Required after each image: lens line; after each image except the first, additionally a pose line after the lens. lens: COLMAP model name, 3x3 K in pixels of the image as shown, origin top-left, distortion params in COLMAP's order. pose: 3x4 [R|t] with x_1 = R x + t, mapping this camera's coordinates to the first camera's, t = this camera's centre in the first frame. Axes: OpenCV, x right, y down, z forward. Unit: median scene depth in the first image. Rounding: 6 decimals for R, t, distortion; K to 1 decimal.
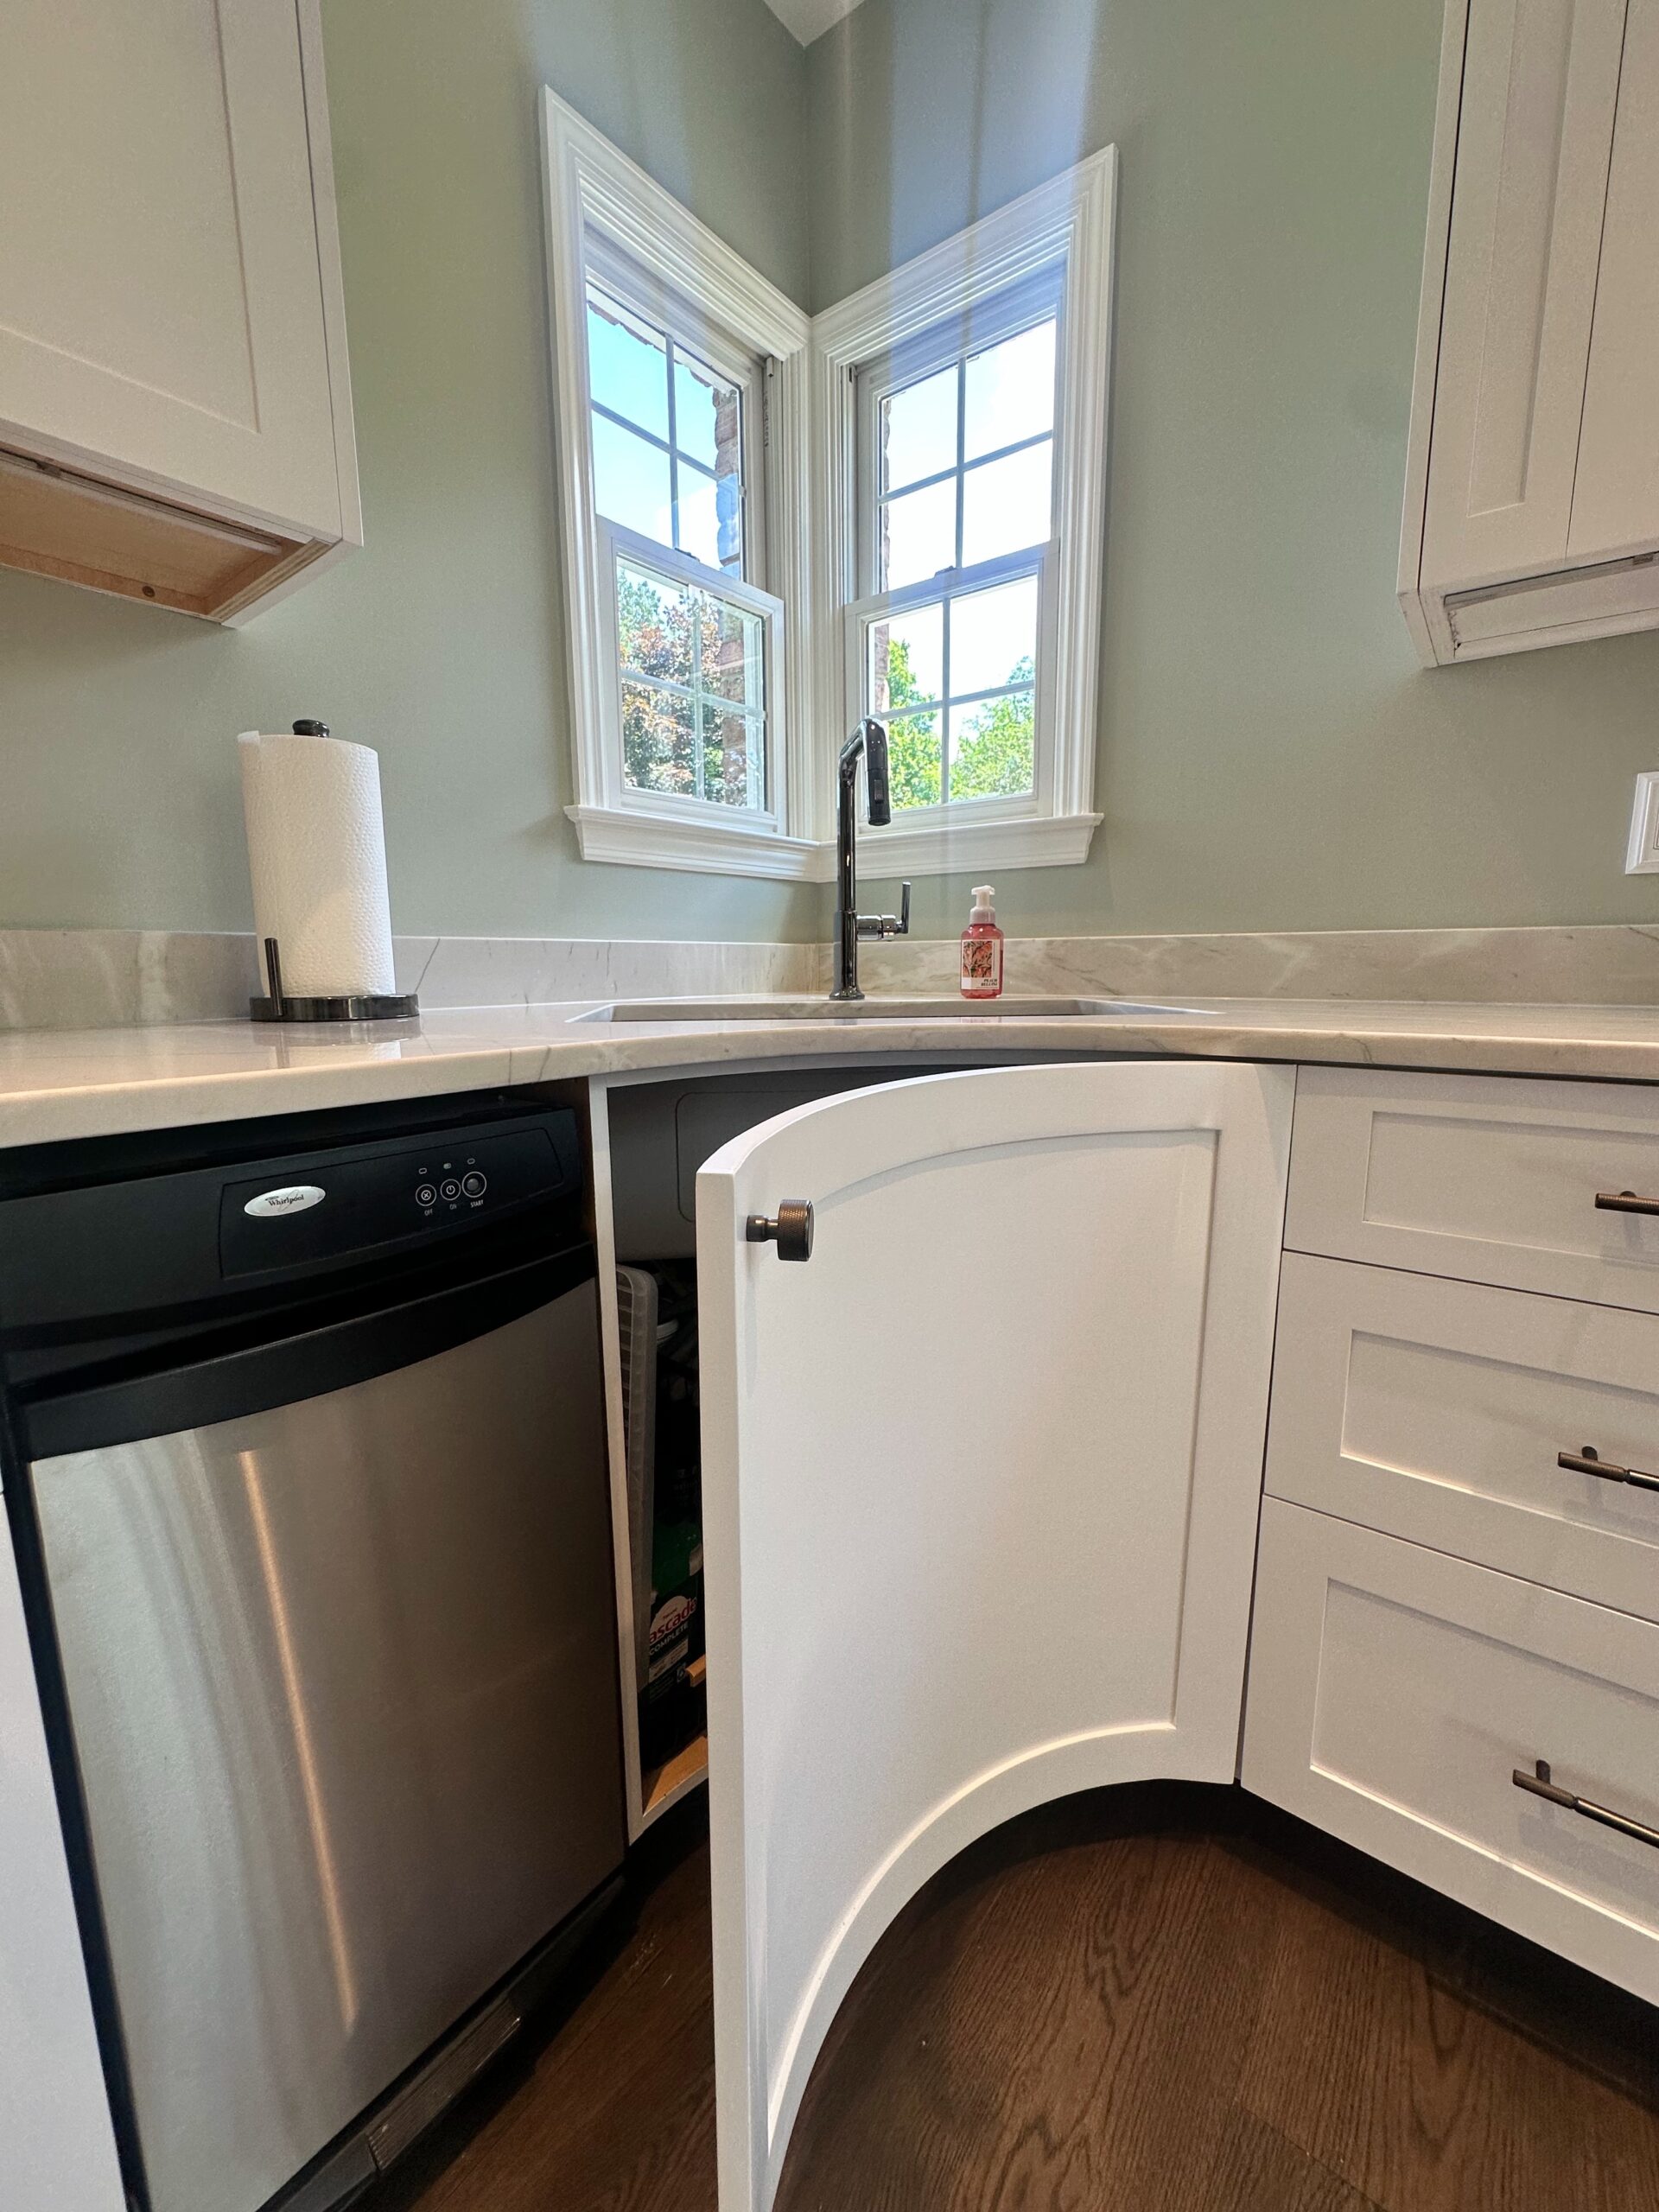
lens RADIAL K [[889.0, 0, 824.8], [0, 889.0, 1105.3], [0, 0, 1]] dist [-0.000728, -0.000862]
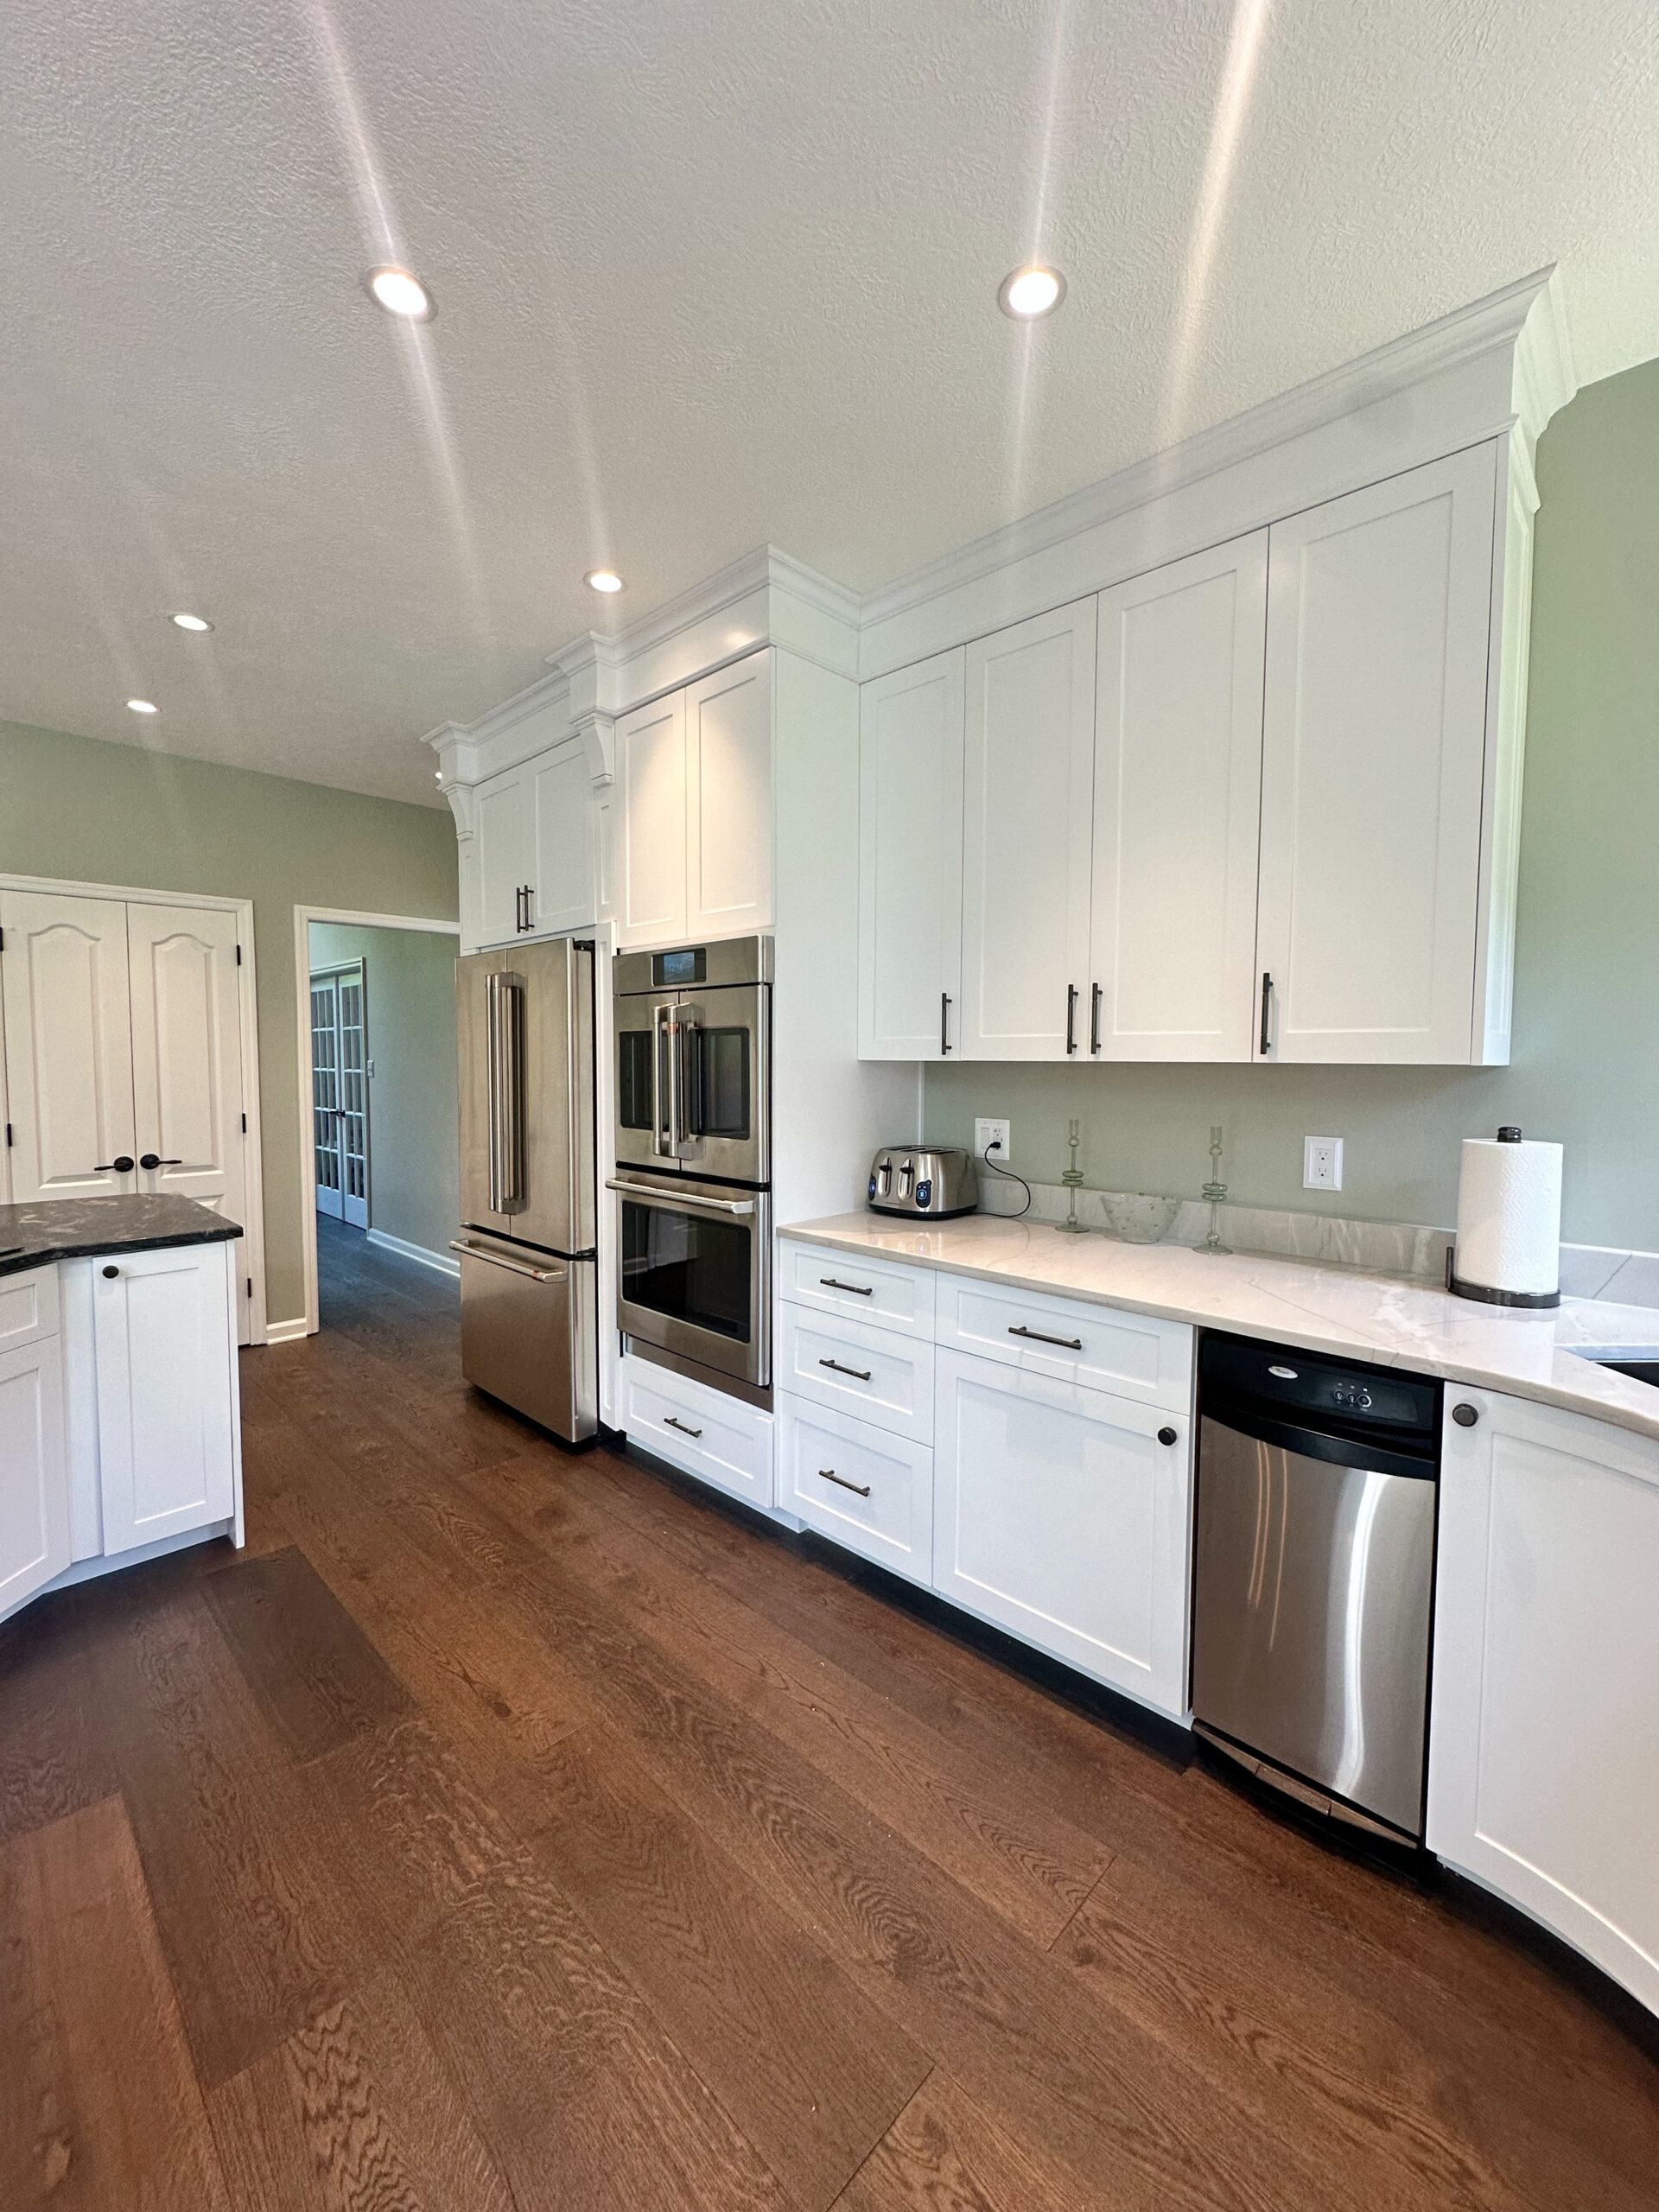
lens RADIAL K [[889.0, 0, 827.6], [0, 889.0, 1108.9], [0, 0, 1]] dist [-0.000728, -0.000862]
pose [[-0.114538, 0.061697, -0.991501, 0.874468], [-0.163851, 0.983227, 0.080111, -0.268412], [0.979813, 0.171634, -0.102508, -0.092896]]
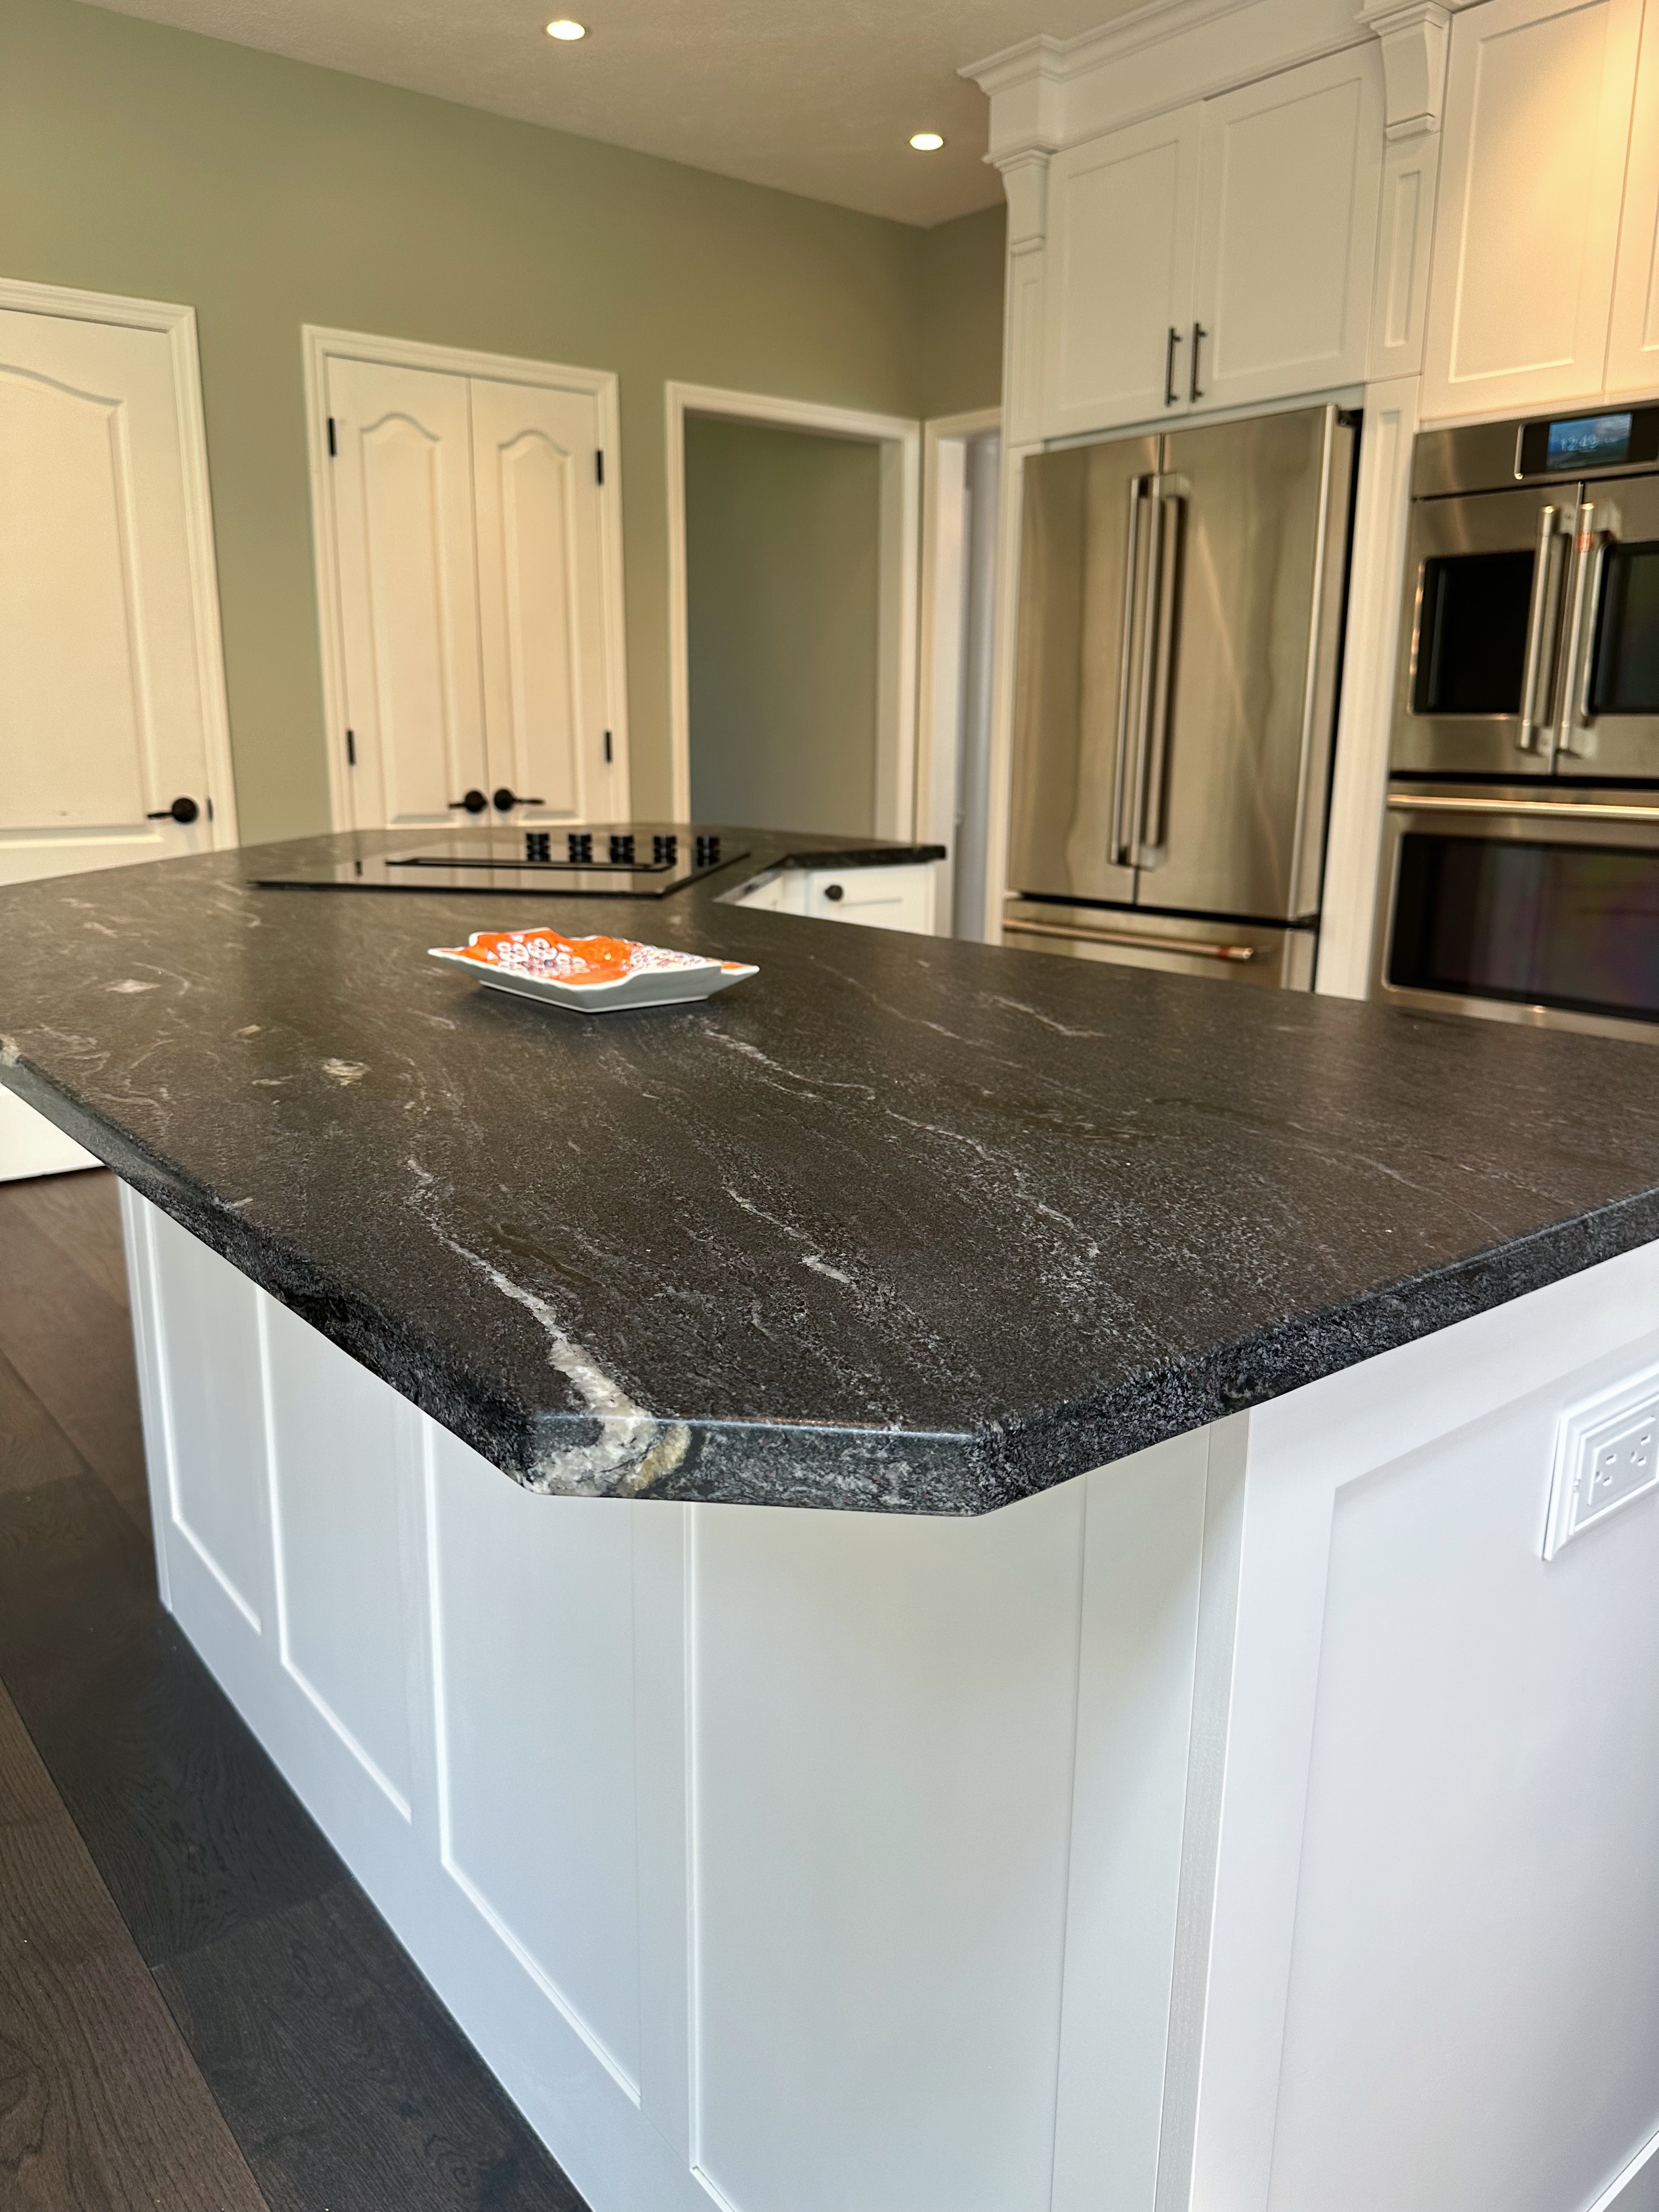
lens RADIAL K [[1570.7, 0, 841.2], [0, 1570.7, 1104.7], [0, 0, 1]] dist [0.034831, -0.034476]
pose [[-0.205715, 0.227588, -0.951780, 1.411609], [-0.163896, 0.950832, 0.262785, 0.073361], [0.964790, 0.210052, -0.158299, -1.047738]]
